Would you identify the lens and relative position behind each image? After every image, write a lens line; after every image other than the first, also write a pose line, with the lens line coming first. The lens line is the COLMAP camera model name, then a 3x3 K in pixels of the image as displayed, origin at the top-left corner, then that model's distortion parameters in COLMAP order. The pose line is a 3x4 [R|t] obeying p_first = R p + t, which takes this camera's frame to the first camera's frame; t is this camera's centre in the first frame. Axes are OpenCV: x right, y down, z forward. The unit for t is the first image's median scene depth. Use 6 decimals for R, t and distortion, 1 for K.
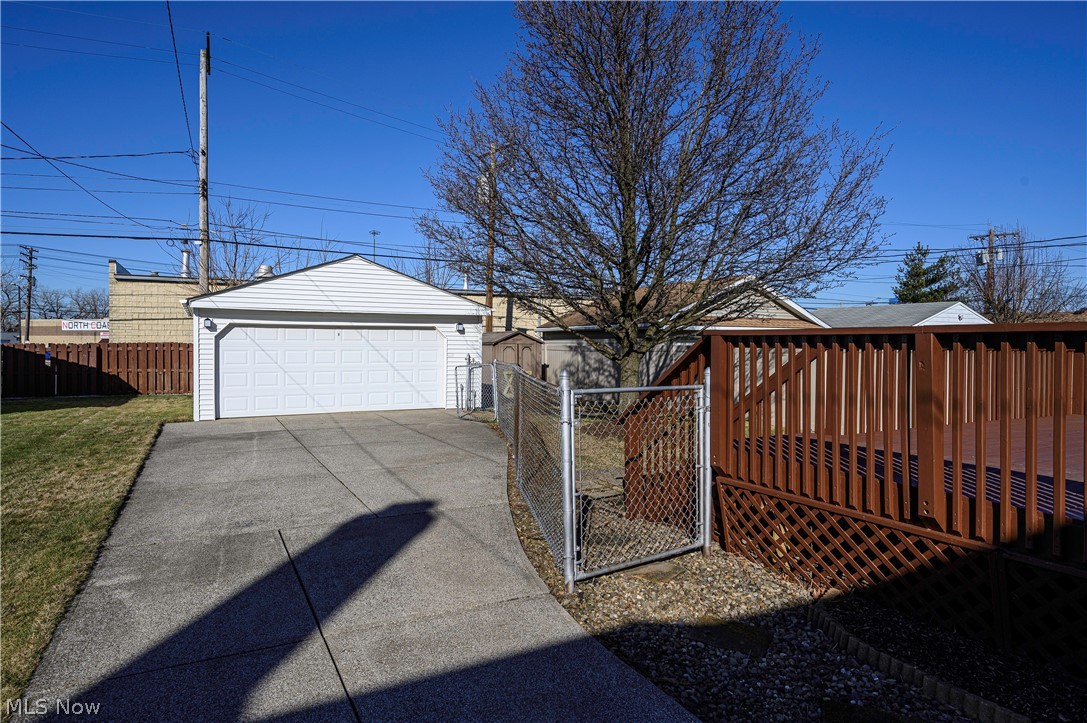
lens RADIAL K [[645.8, 0, 544.3], [0, 645.8, 344.4], [0, 0, 1]] dist [-0.002530, -0.000336]
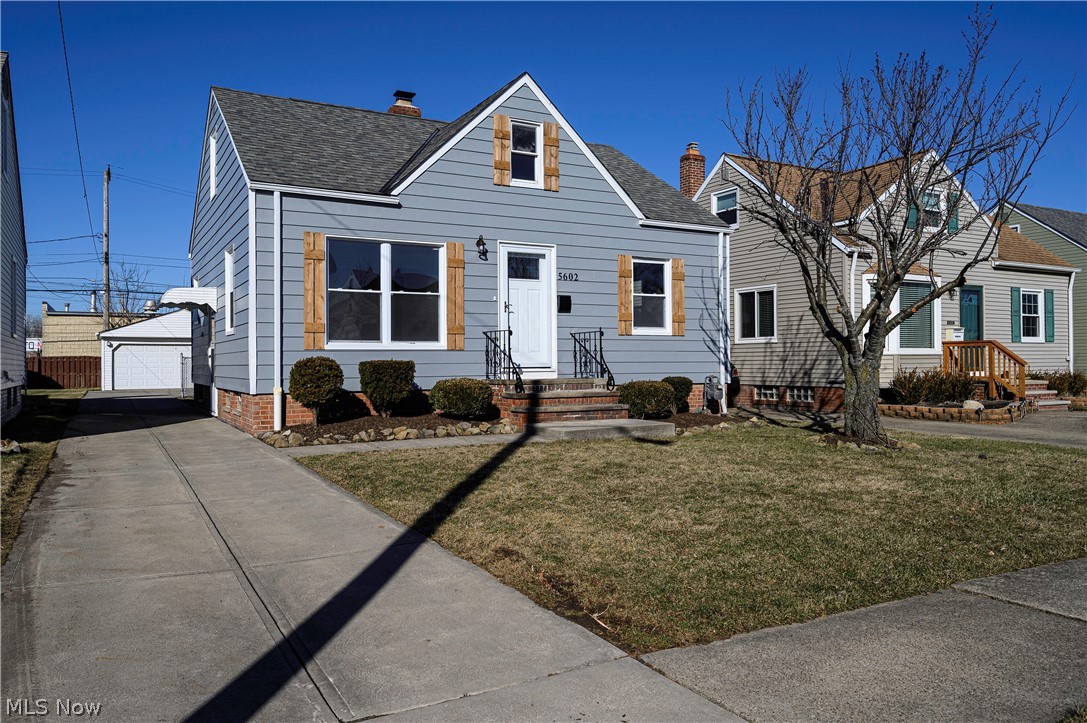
lens RADIAL K [[792.1, 0, 539.1], [0, 792.1, 353.3], [0, 0, 1]] dist [-0.003239, 0.000171]
pose [[0.999809, -0.009789, 0.016922, 0.495006], [0.010022, 0.999855, -0.013768, 0.028513], [-0.016785, 0.013935, 0.999762, -0.946395]]
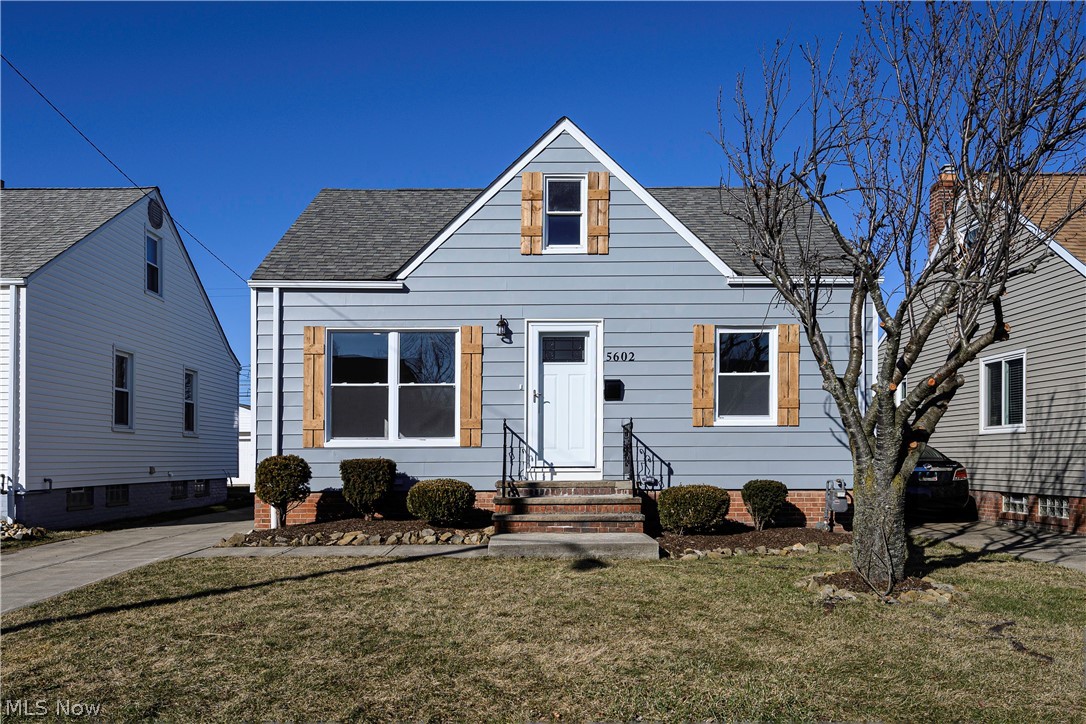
lens RADIAL K [[837.2, 0, 541.3], [0, 837.2, 455.9], [0, 0, 1]] dist [-0.001281, -0.001295]
pose [[0.886964, -0.008615, -0.461759, 0.739450], [0.006728, 0.999961, -0.005732, 0.026764], [0.461790, 0.001978, 0.886987, -0.825219]]
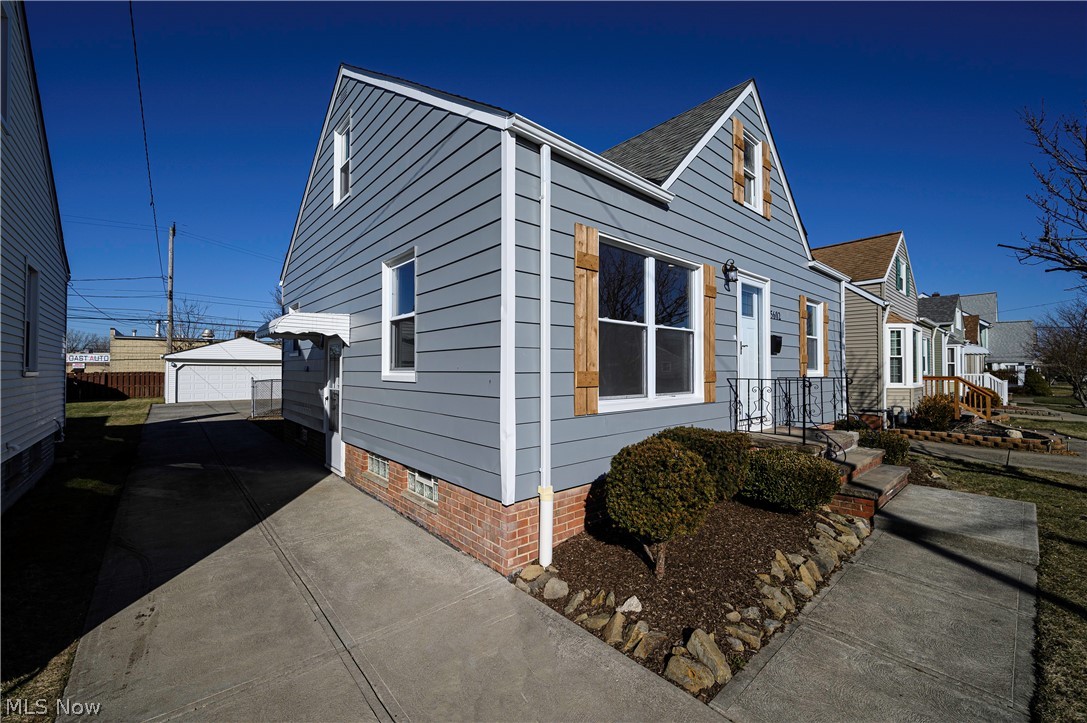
lens RADIAL K [[431.6, 0, 543.2], [0, 431.6, 360.0], [0, 0, 1]] dist [-0.000714, -0.000262]
pose [[0.972292, 0.001522, 0.233765, 0.290431], [0.004228, 0.999701, -0.024094, -0.001774], [-0.233731, 0.024415, 0.971995, -0.576747]]
